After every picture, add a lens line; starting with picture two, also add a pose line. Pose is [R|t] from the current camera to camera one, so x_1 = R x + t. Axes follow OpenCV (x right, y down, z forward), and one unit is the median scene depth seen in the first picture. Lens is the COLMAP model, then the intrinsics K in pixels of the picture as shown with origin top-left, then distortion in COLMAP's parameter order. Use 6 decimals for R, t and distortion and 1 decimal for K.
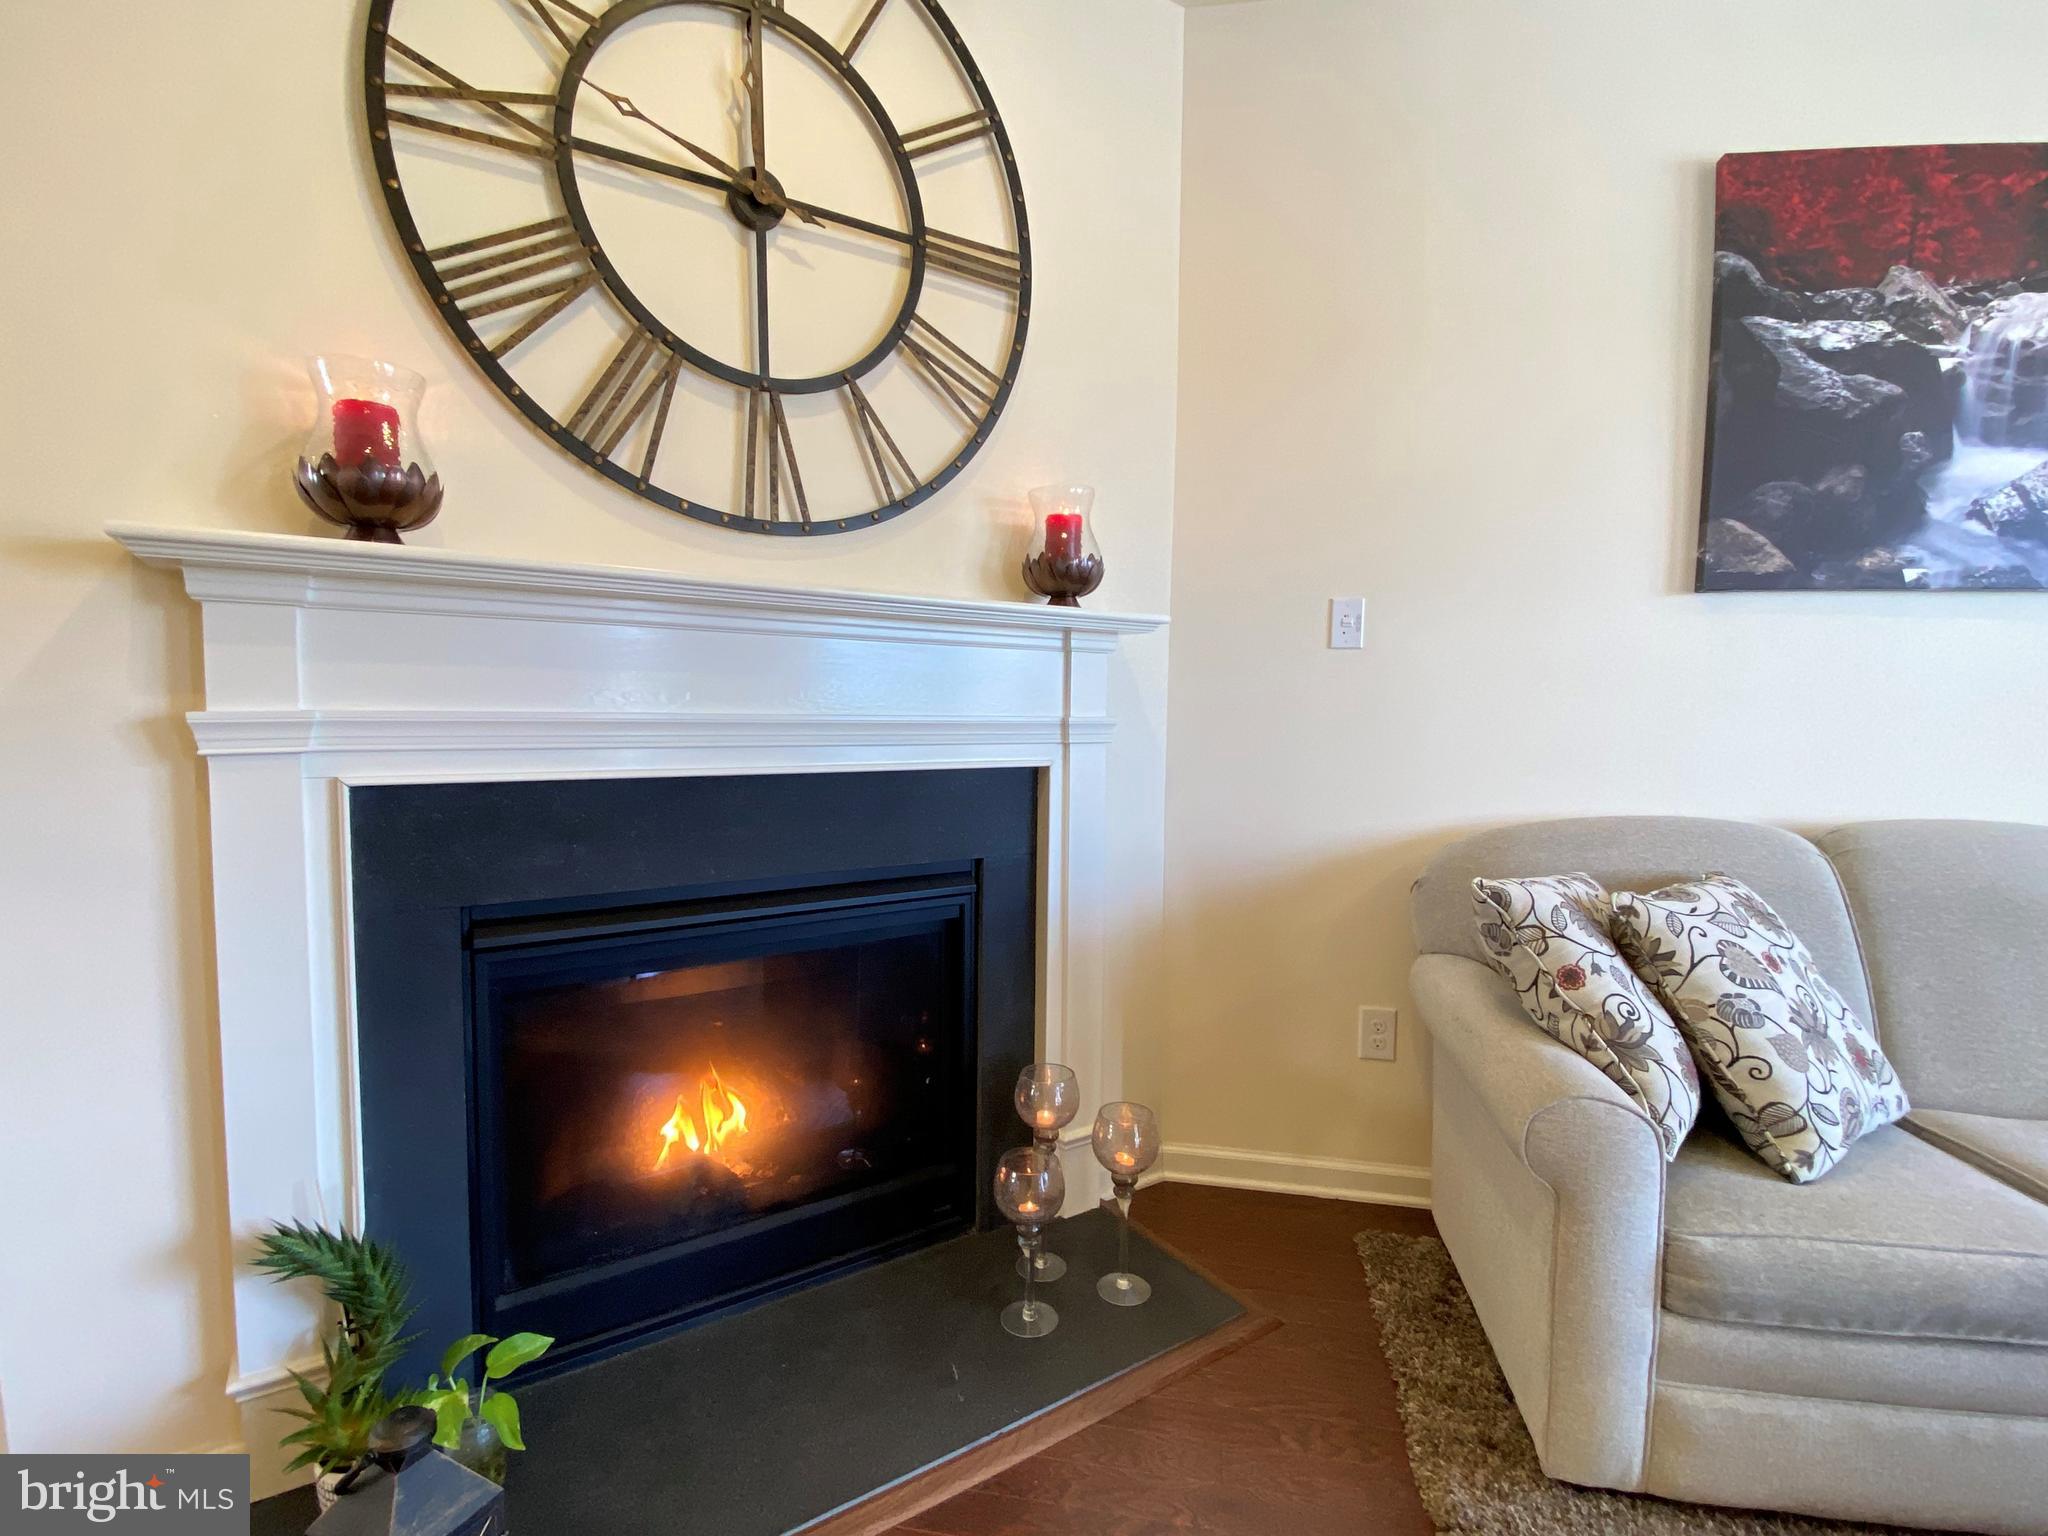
lens RADIAL K [[945.0, 0, 1024.0], [0, 945.0, 768.0], [0, 0, 1]] dist [0.047301, -0.032237]
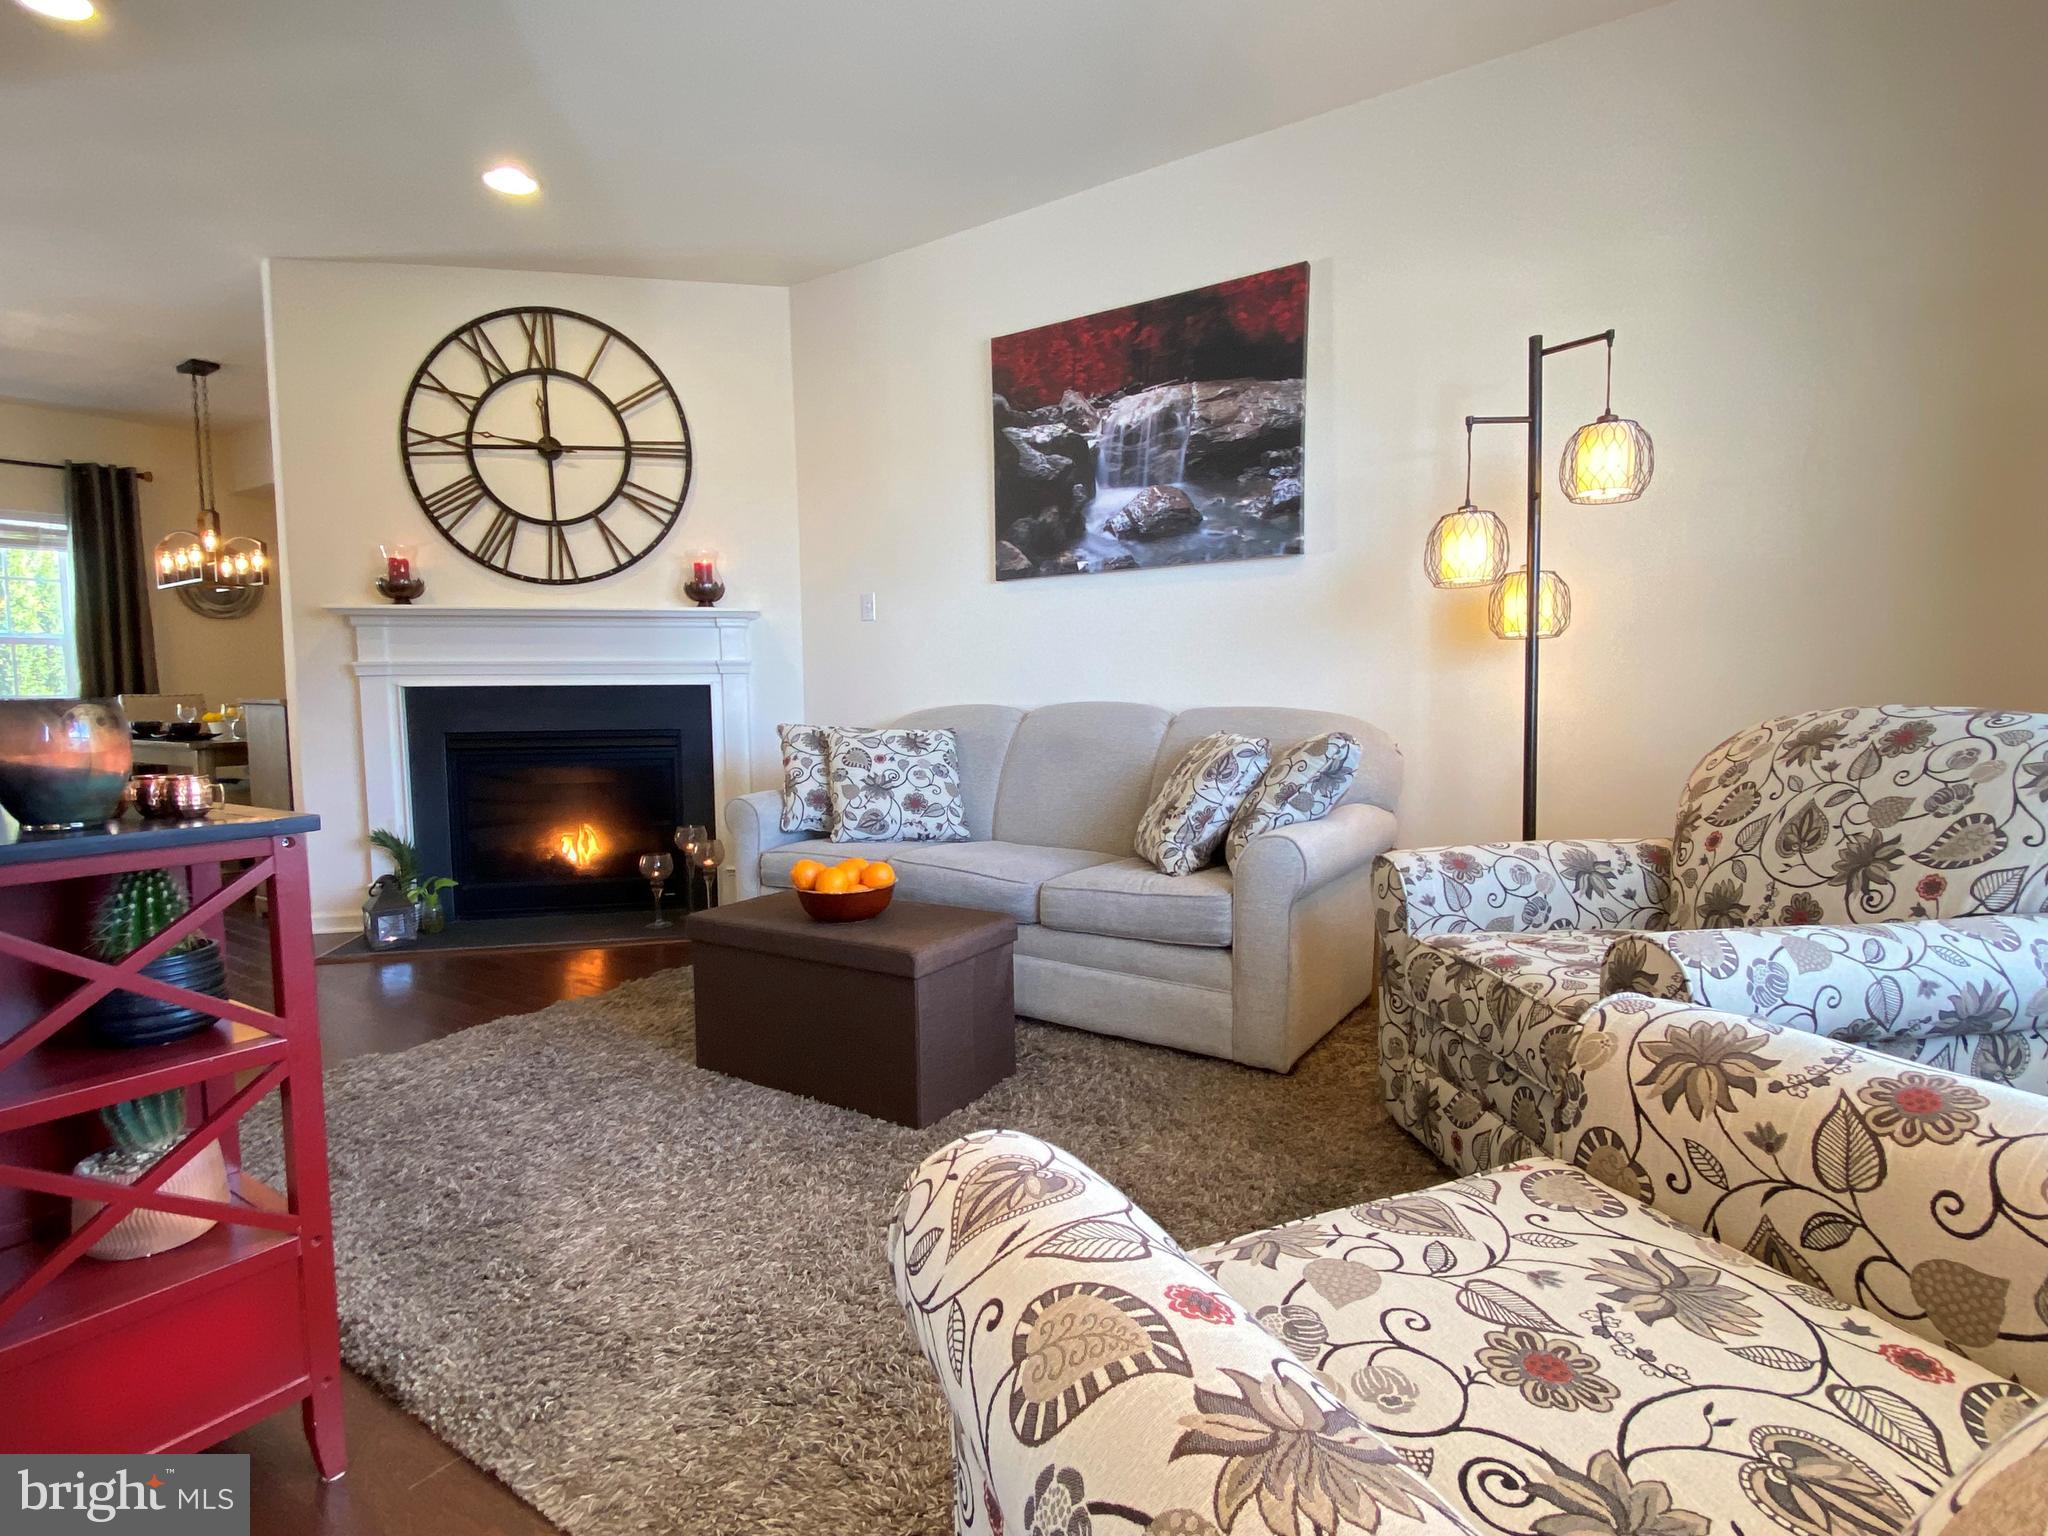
lens RADIAL K [[945.0, 0, 1024.0], [0, 945.0, 768.0], [0, 0, 1]] dist [0.047301, -0.032237]
pose [[0.920605, 0.011246, -0.390333, 1.558637], [-0.002844, 0.999752, 0.022097, 0.139996], [0.390485, -0.019233, 0.920409, -0.682663]]
